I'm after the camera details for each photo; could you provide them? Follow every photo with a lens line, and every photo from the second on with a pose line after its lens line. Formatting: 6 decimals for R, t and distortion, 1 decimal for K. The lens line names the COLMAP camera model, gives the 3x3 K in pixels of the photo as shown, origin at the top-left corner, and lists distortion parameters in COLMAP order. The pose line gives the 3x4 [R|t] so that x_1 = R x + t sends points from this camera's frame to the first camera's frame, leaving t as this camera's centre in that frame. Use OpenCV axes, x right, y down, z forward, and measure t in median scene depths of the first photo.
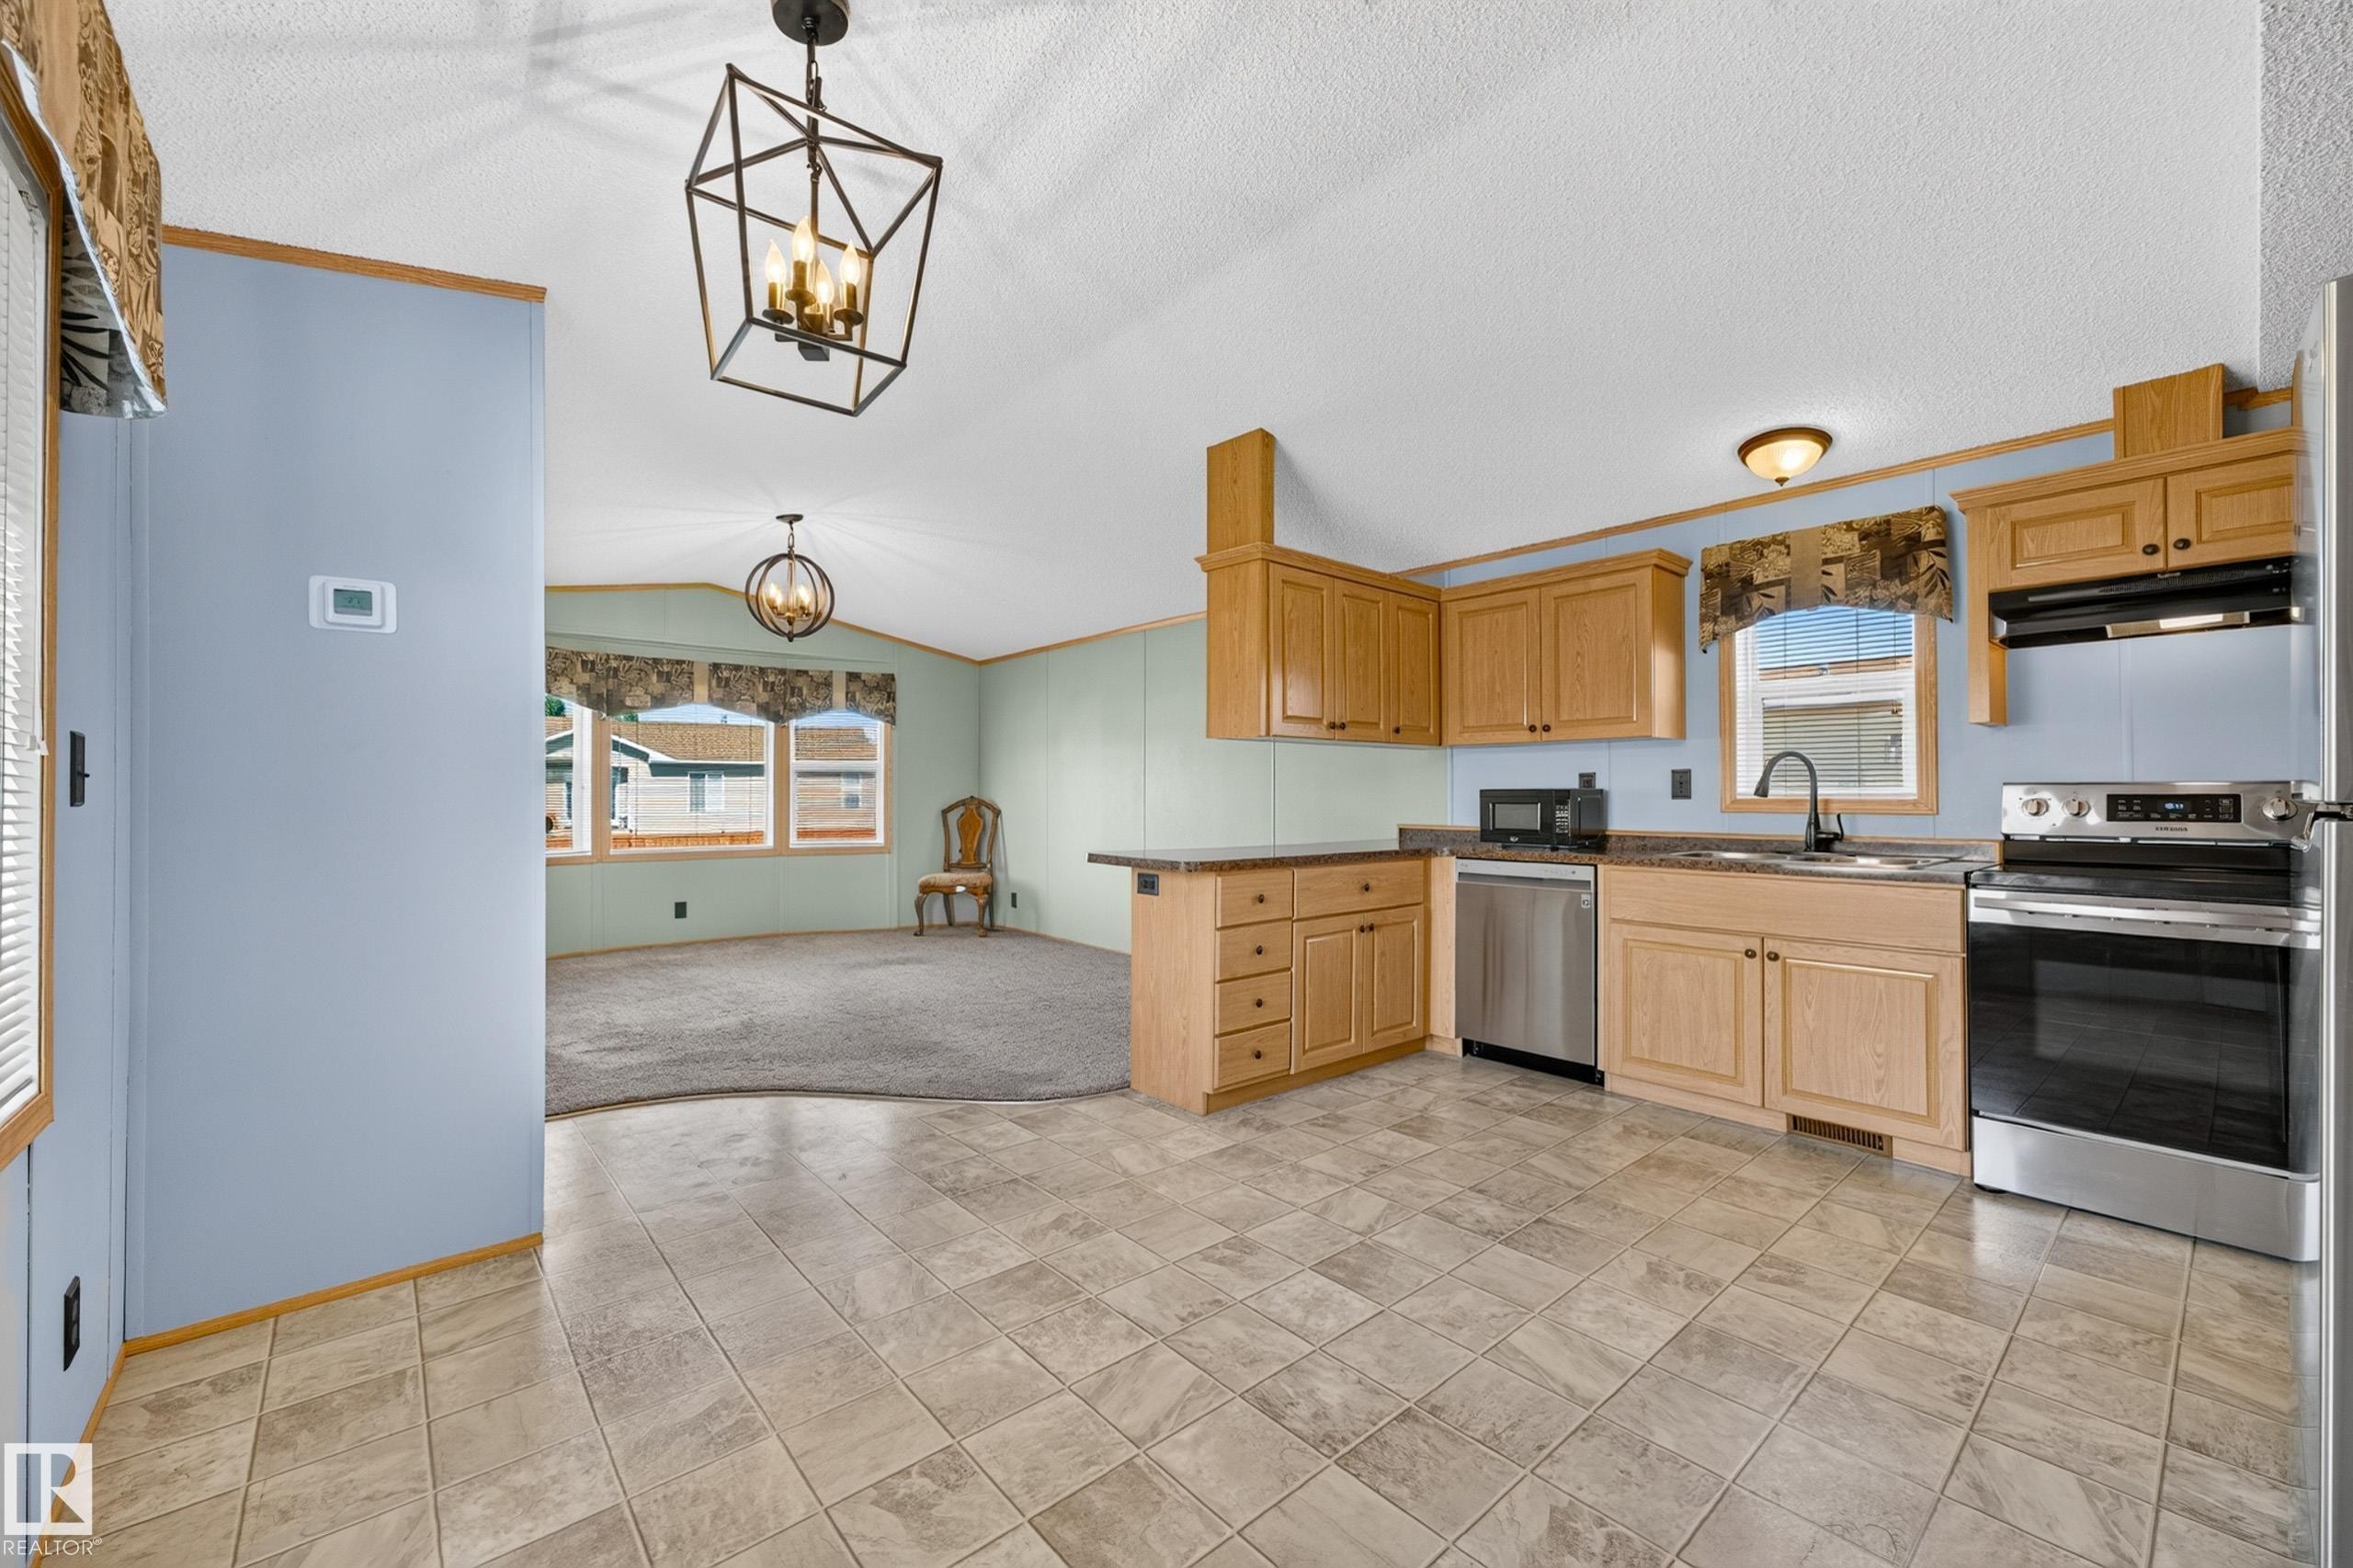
lens RADIAL K [[944.0, 0, 1173.8], [0, 944.0, 787.5], [0, 0, 1]] dist [-0.019711, 0.008429]
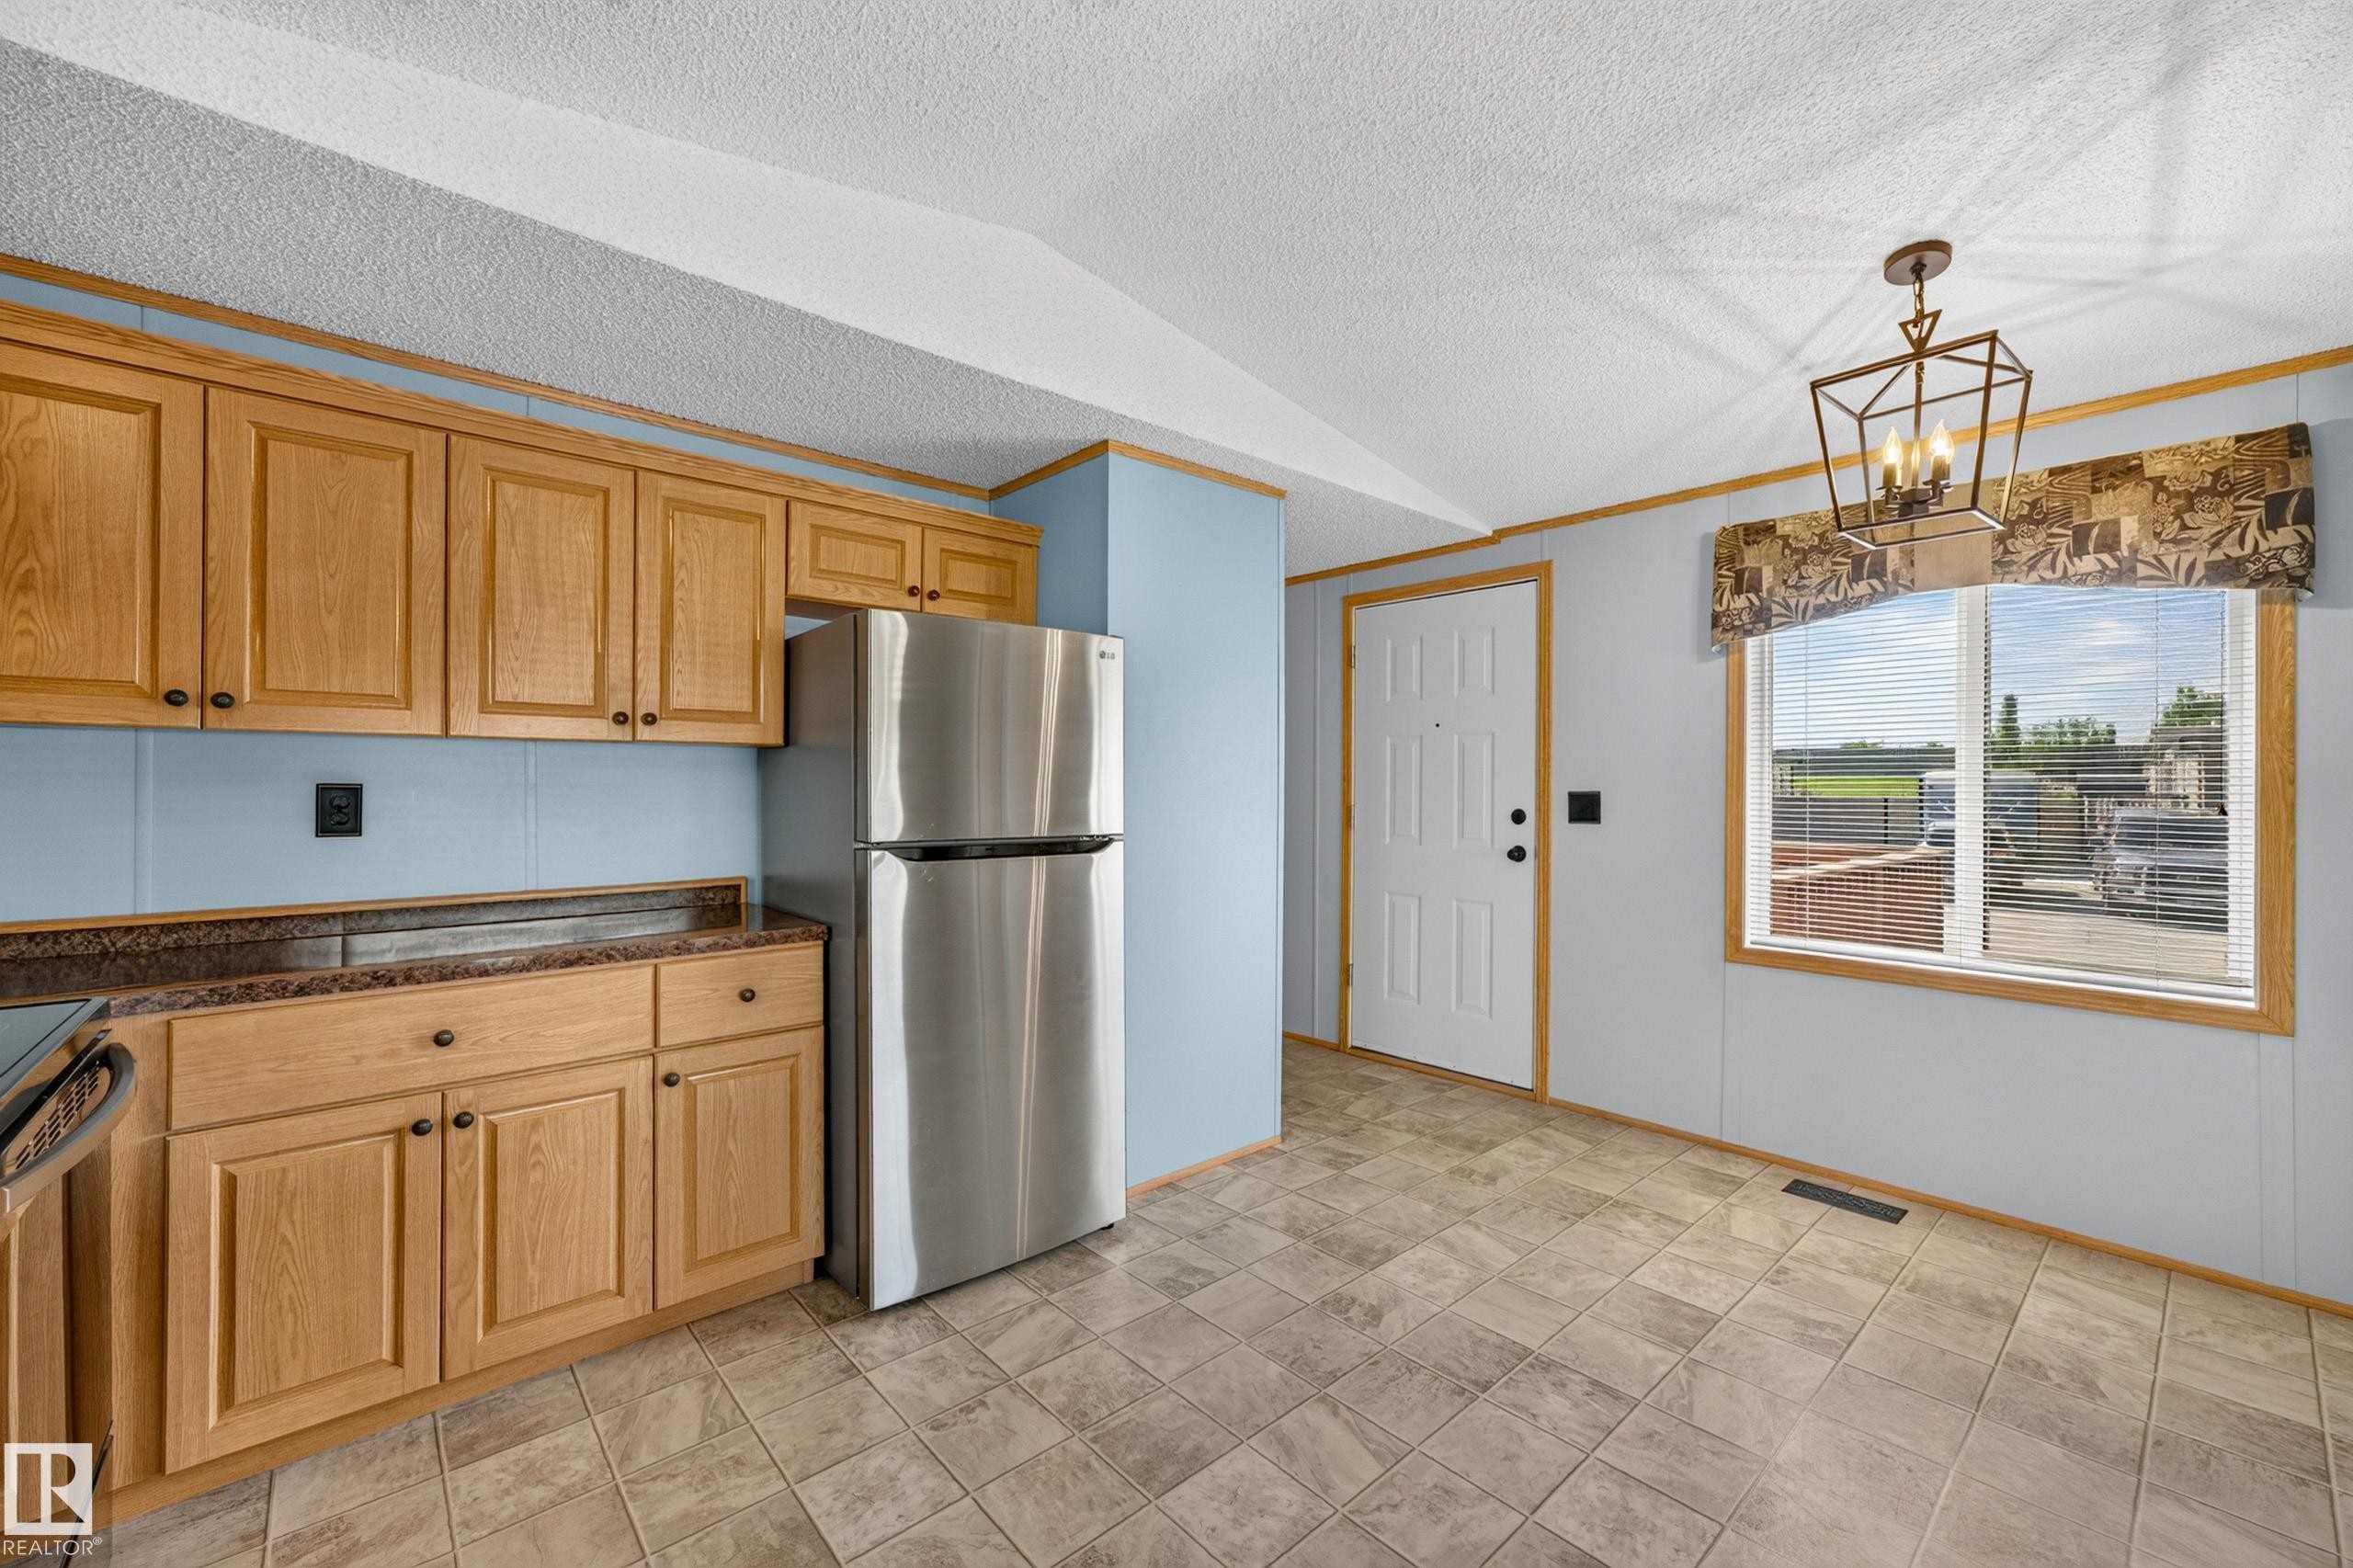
lens RADIAL K [[944.0, 0, 1198.0], [0, 944.0, 779.3], [0, 0, 1]] dist [-0.019711, 0.008429]
pose [[-0.999801, -0.002954, -0.019736, 0.317178], [-0.002701, 0.999914, -0.012869, -0.030113], [0.019772, -0.012813, -0.999722, 1.092119]]
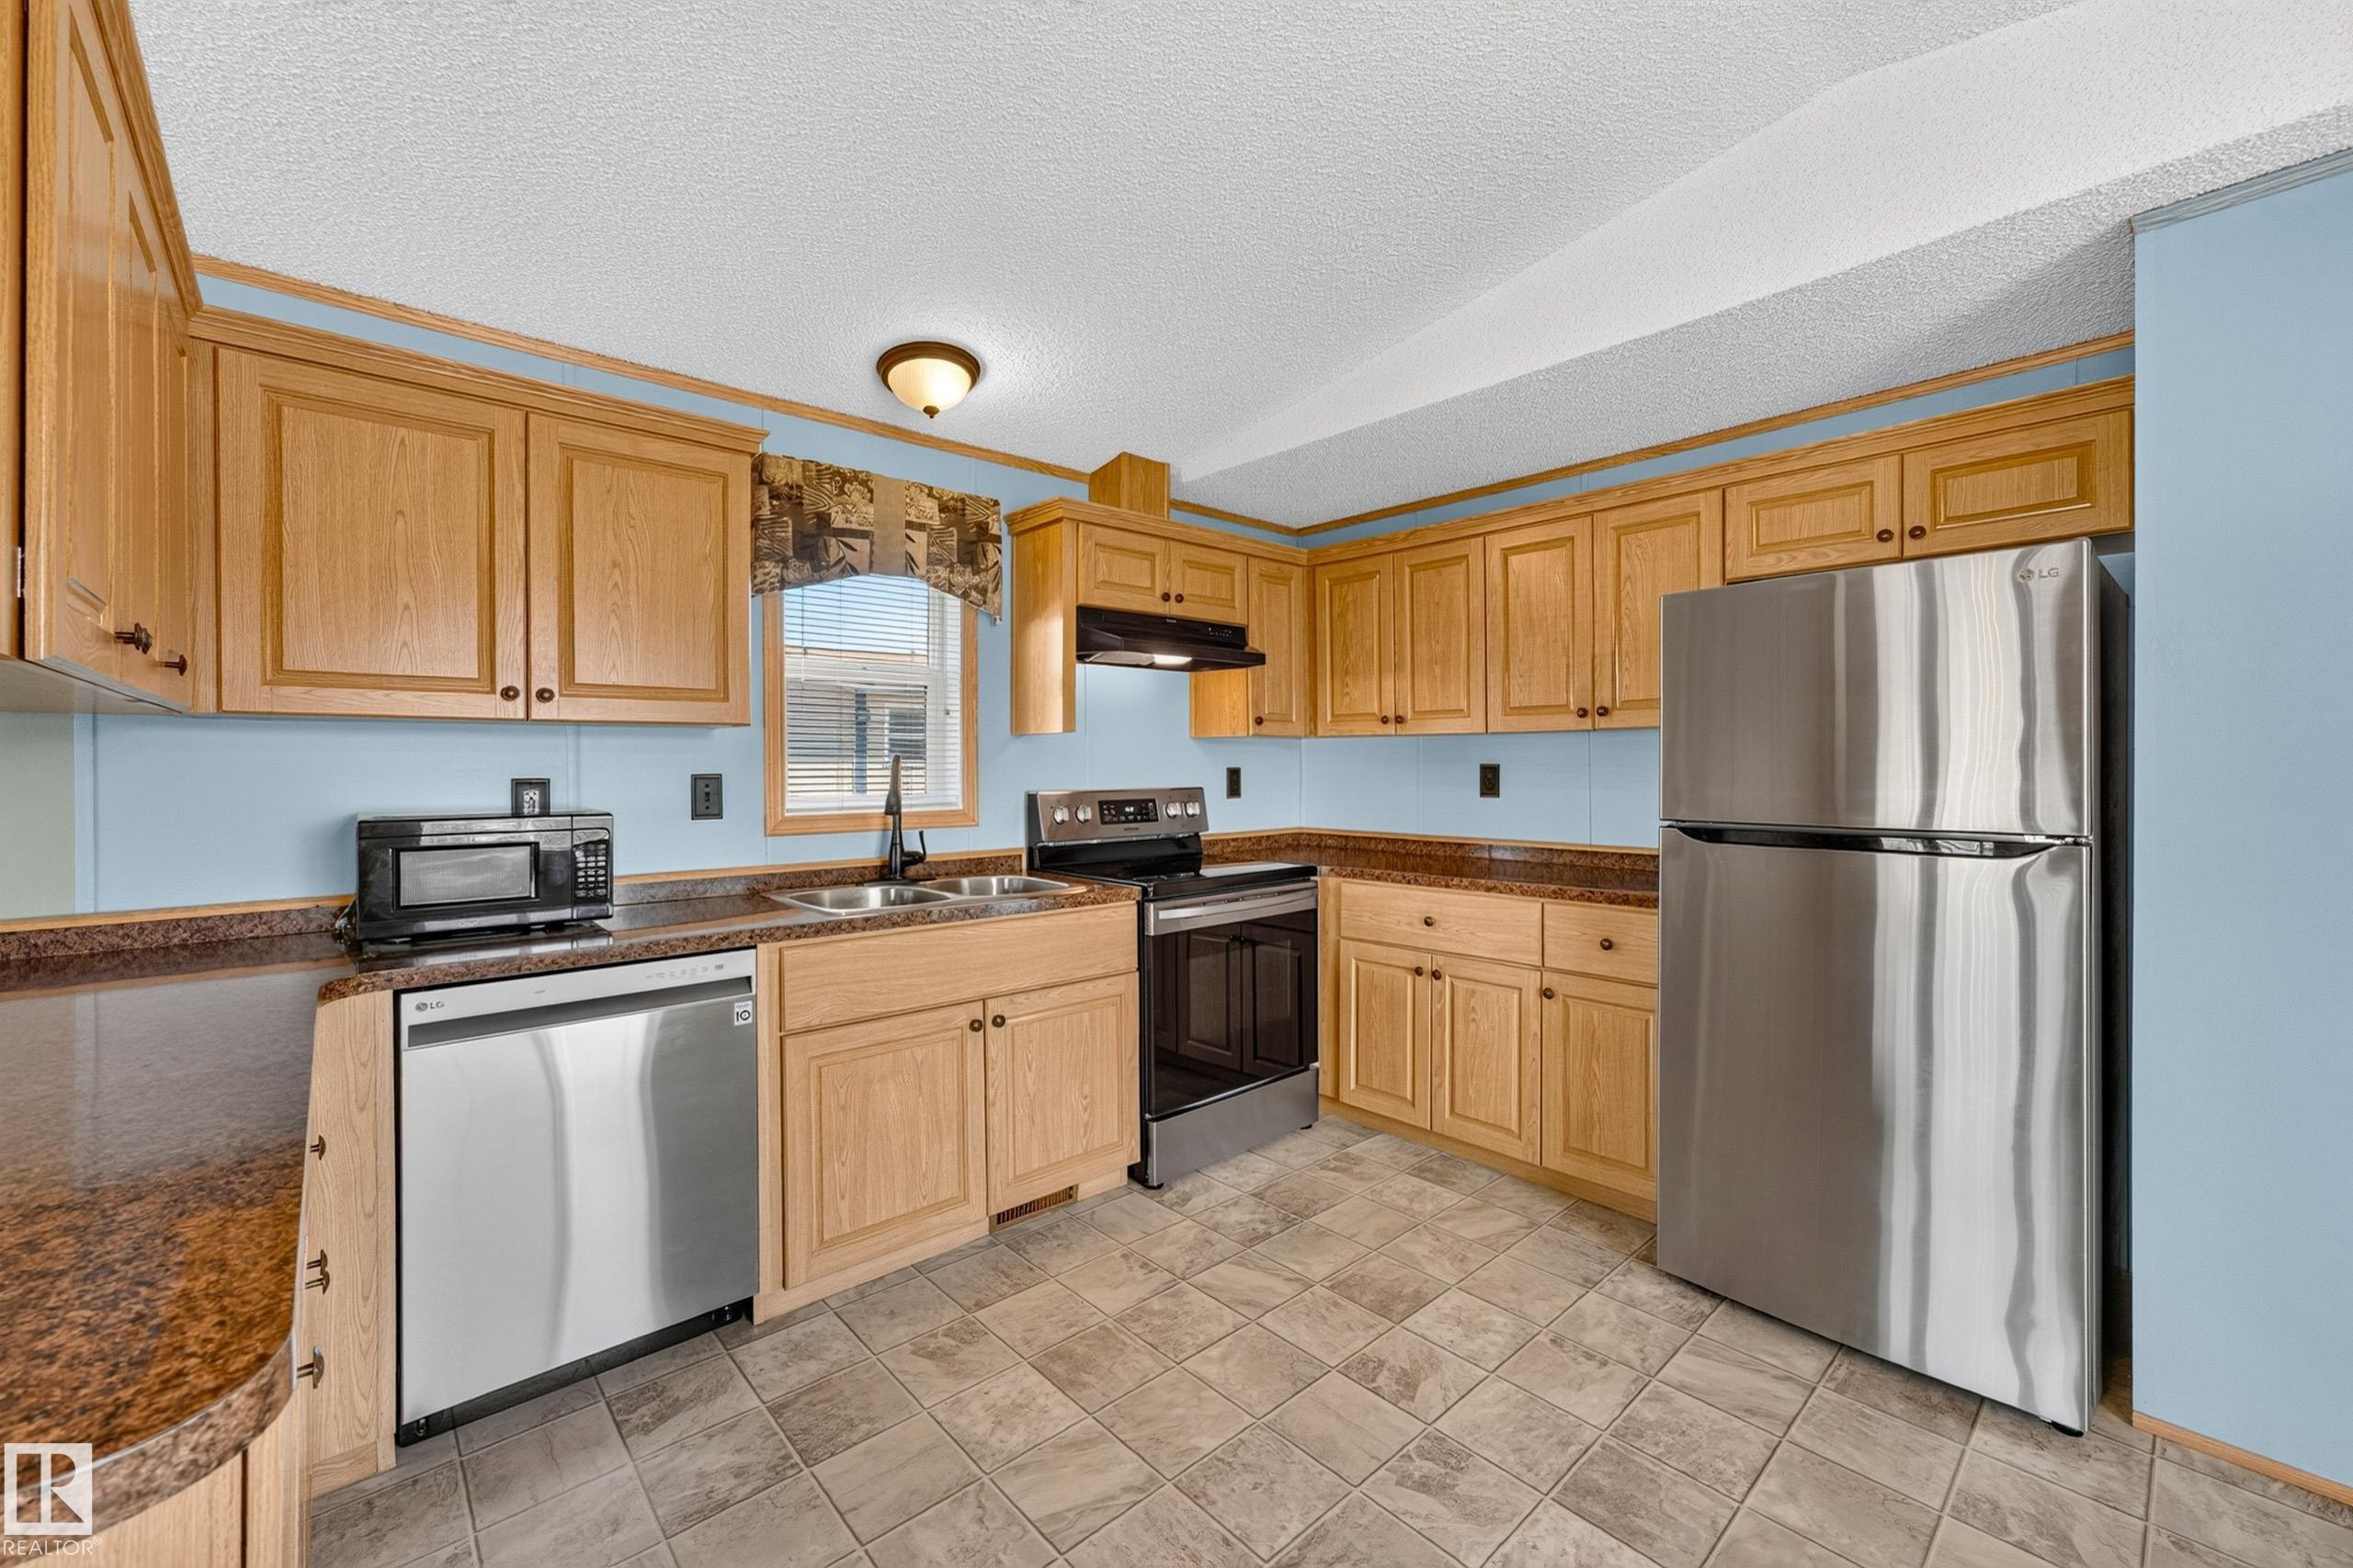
lens RADIAL K [[944.0, 0, 1173.2], [0, 944.0, 765.4], [0, 0, 1]] dist [-0.019711, 0.008429]
pose [[-0.023178, -0.002459, 0.999728, -0.141280], [-0.004988, 0.999985, 0.002344, -0.033111], [-0.999719, -0.004933, -0.023190, 0.802509]]
